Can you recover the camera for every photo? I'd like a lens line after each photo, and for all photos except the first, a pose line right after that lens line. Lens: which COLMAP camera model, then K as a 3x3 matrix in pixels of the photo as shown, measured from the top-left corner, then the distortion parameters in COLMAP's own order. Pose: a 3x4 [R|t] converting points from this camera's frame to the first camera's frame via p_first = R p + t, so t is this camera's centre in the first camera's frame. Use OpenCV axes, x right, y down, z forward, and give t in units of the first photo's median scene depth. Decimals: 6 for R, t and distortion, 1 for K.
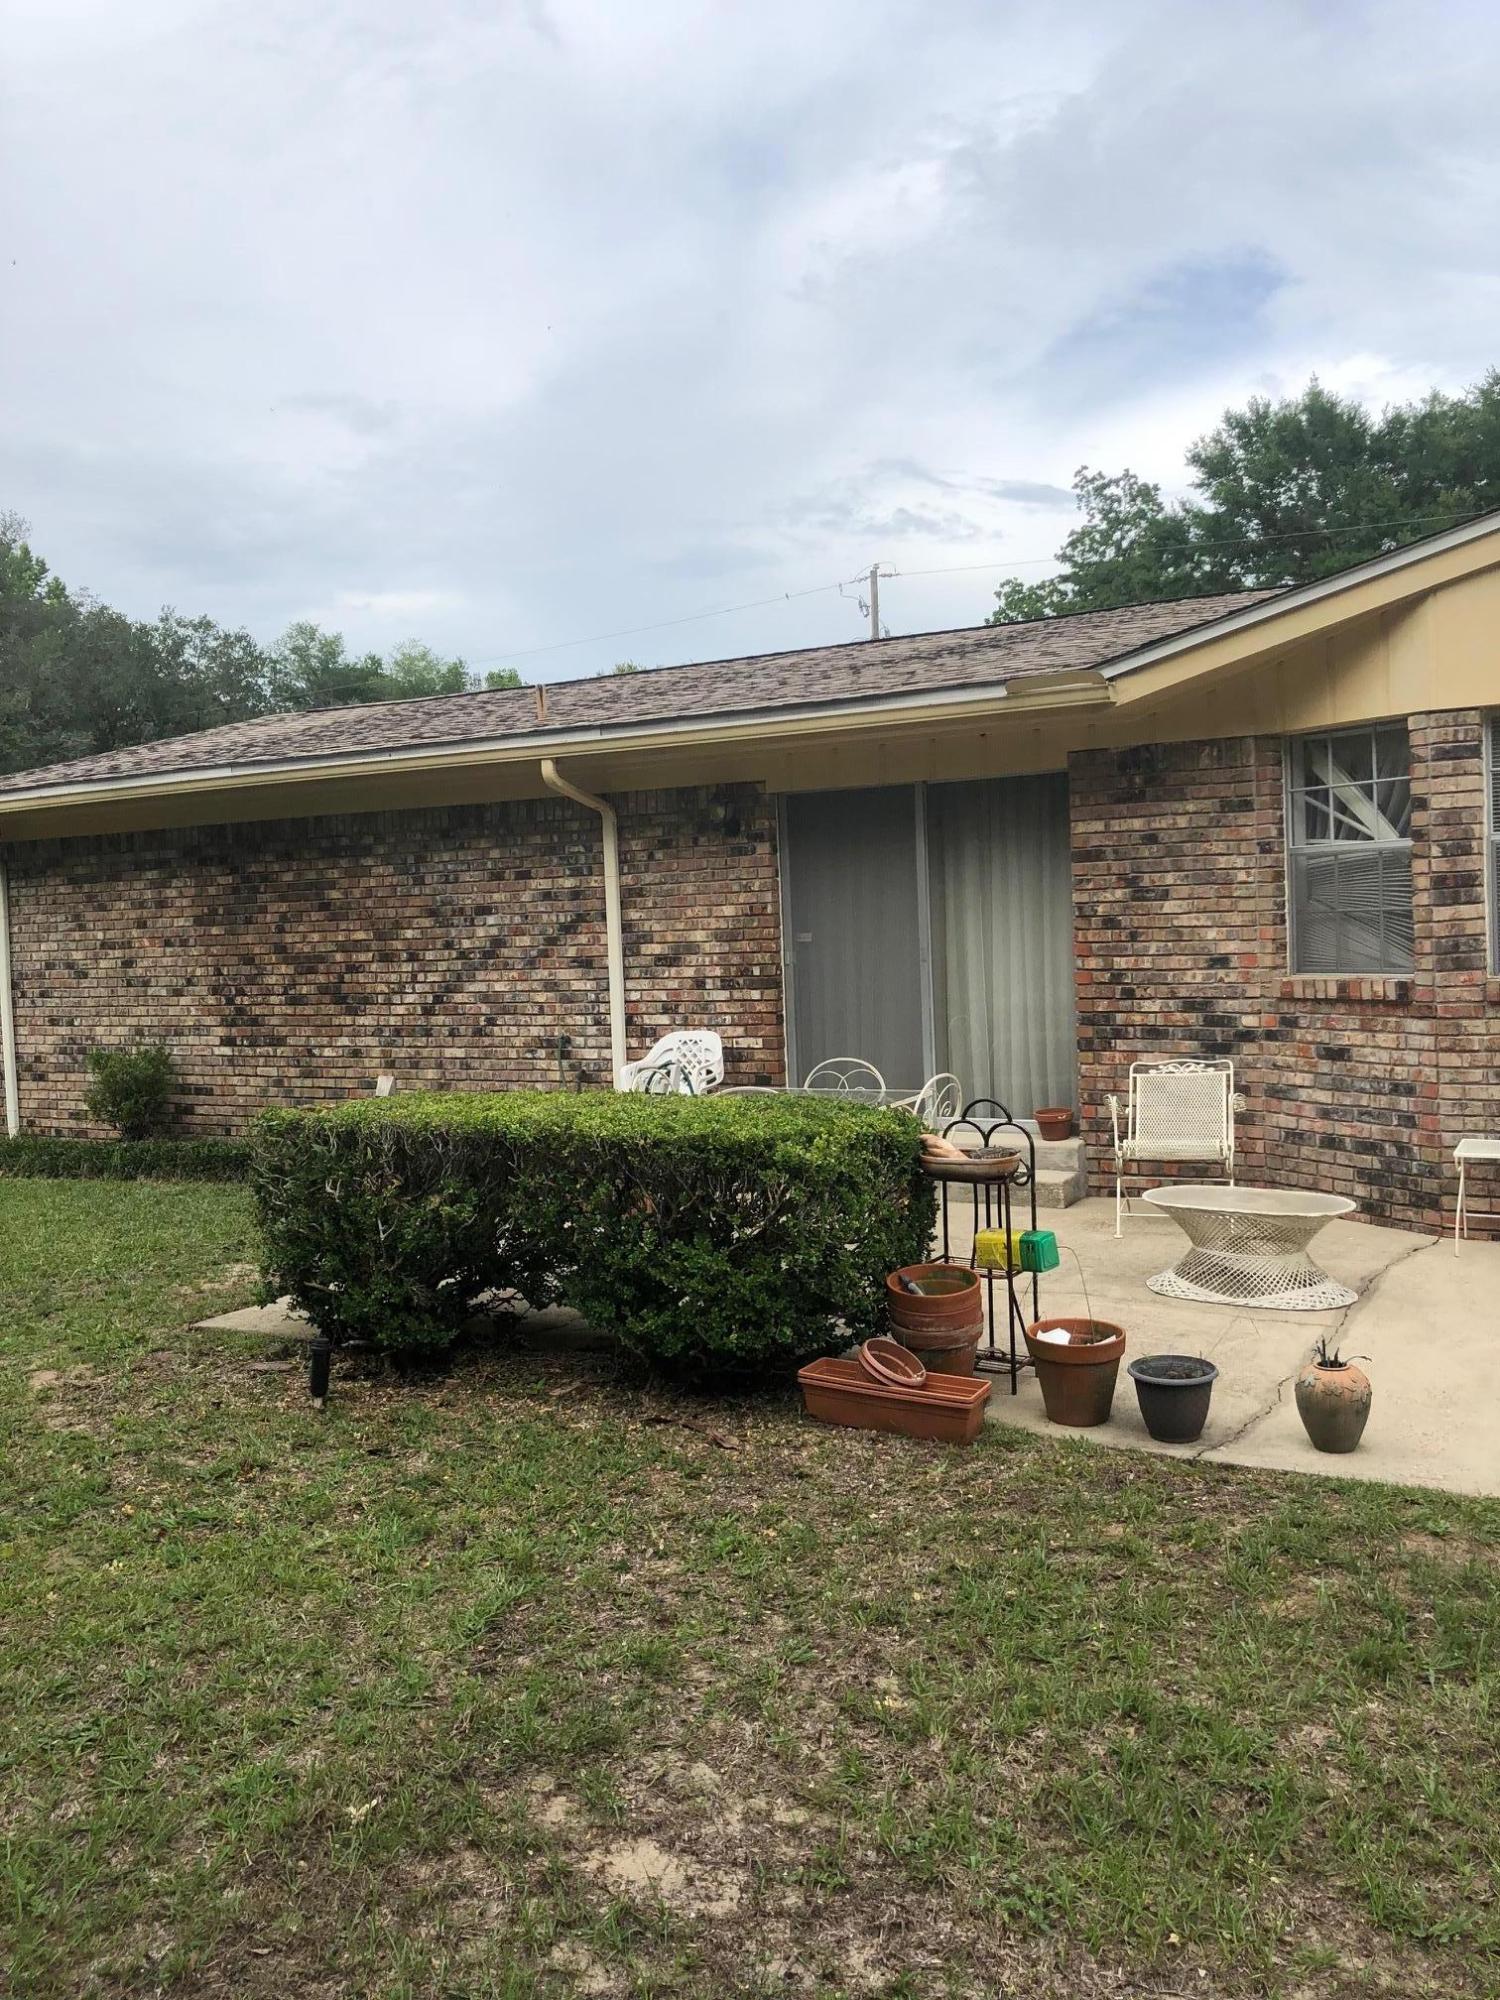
lens RADIAL K [[1630.7, 0, 764.7], [0, 1630.7, 990.5], [0, 0, 1]] dist [0.052315, -0.037667]
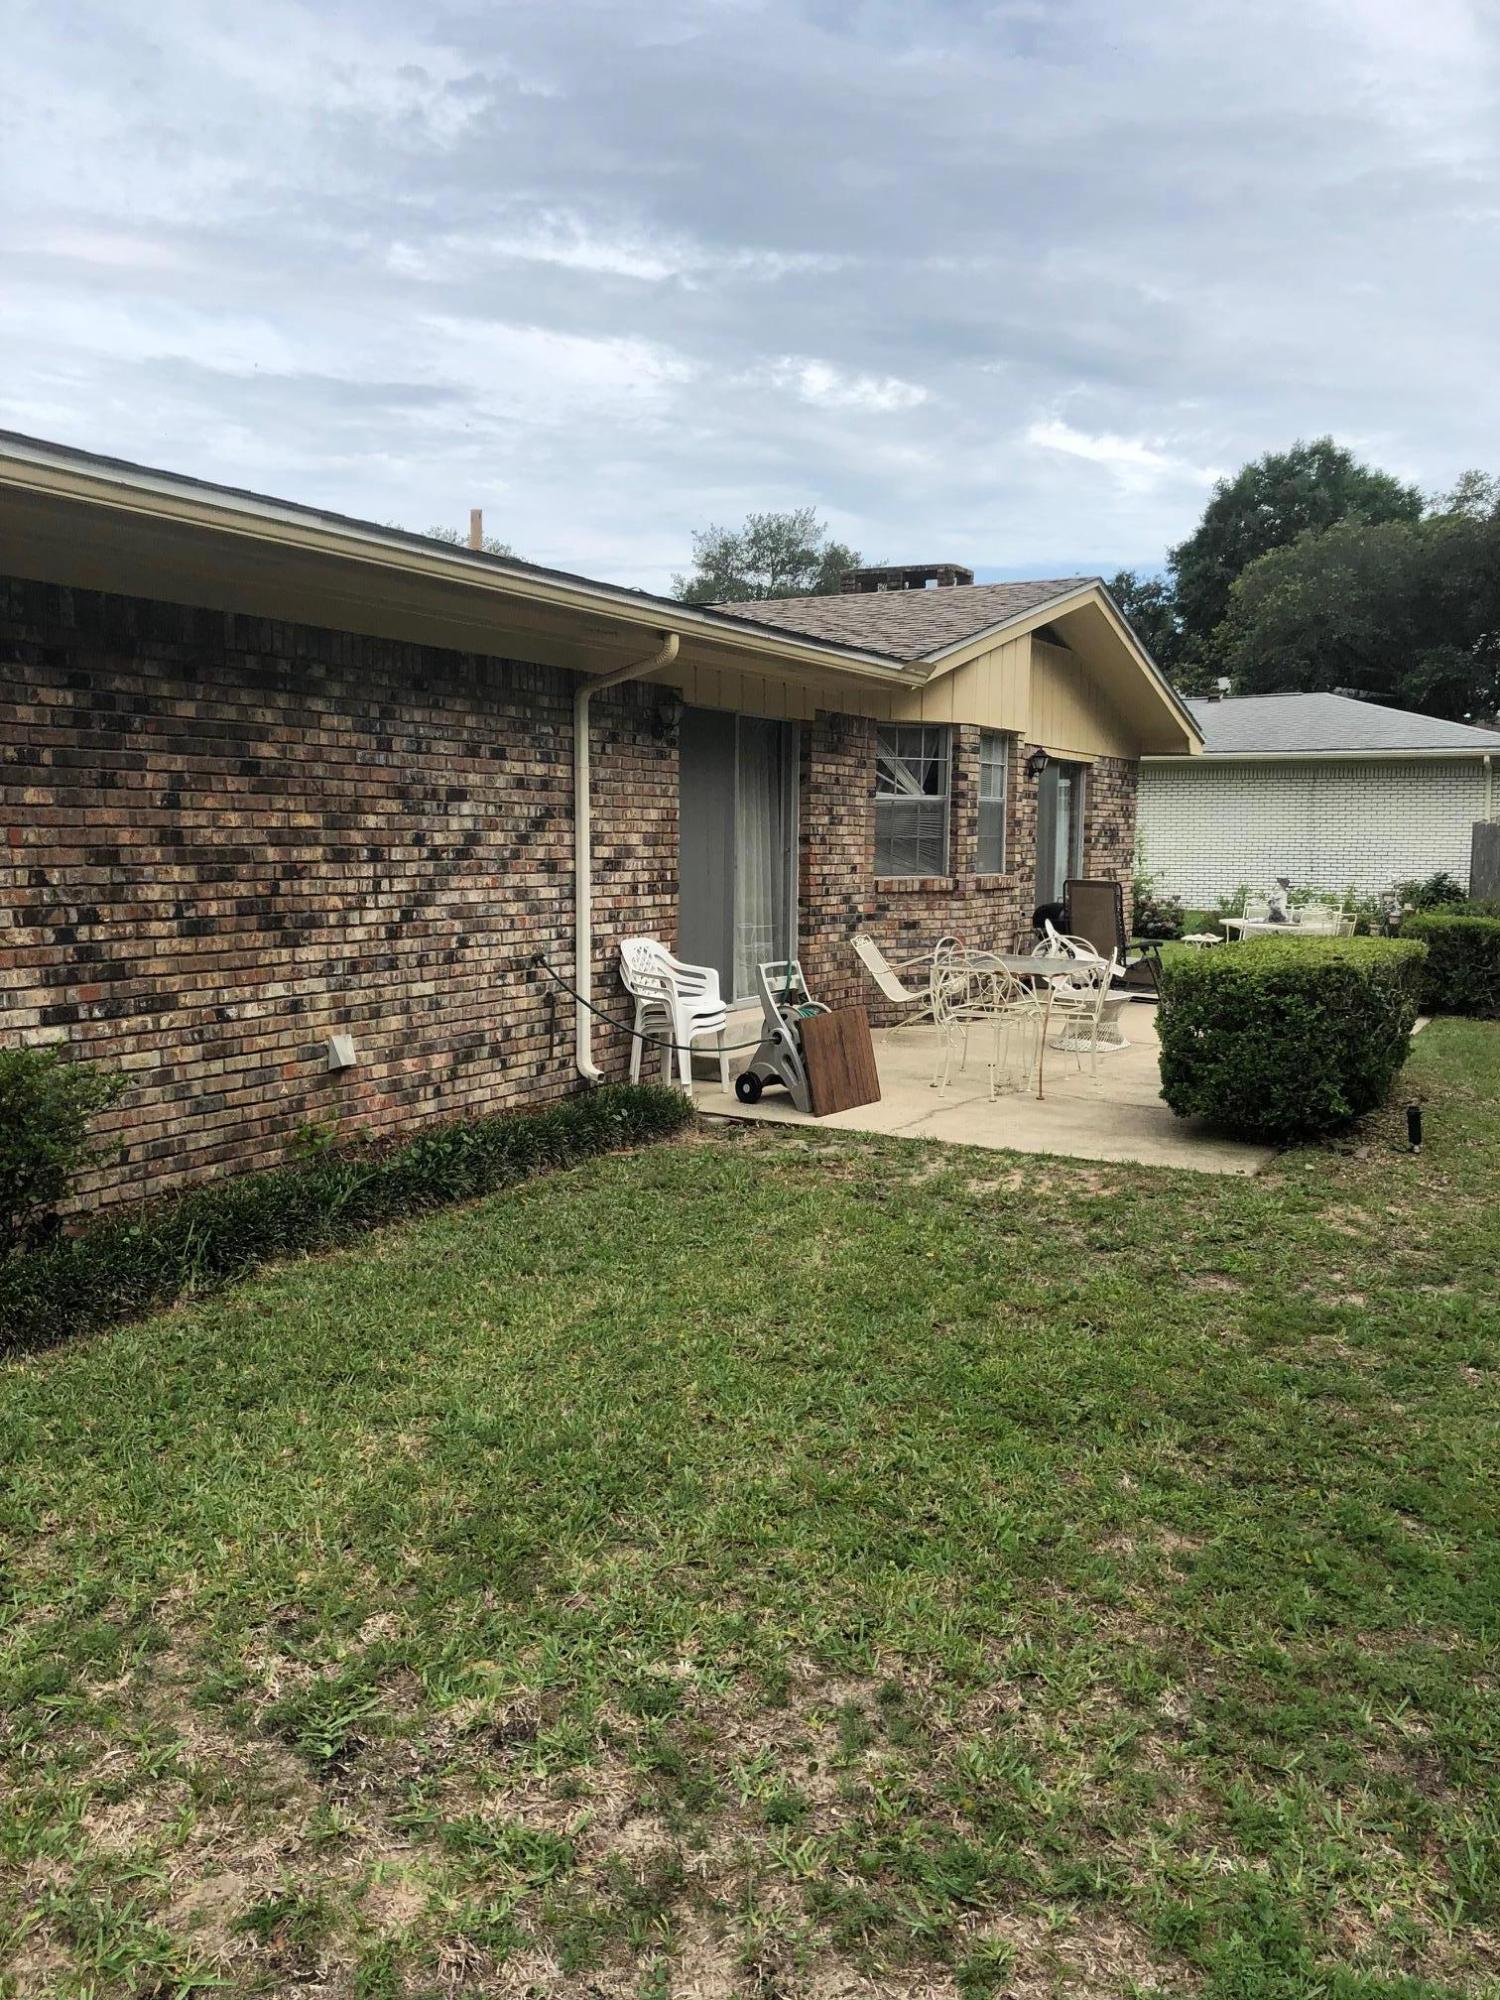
lens RADIAL K [[1630.7, 0, 751.7], [0, 1630.7, 1016.8], [0, 0, 1]] dist [0.052315, -0.037667]
pose [[-0.011639, -0.072838, 0.997276, -0.916432], [0.040482, 0.996491, 0.073253, 0.003030], [-0.999112, 0.041225, -0.008649, 0.858975]]
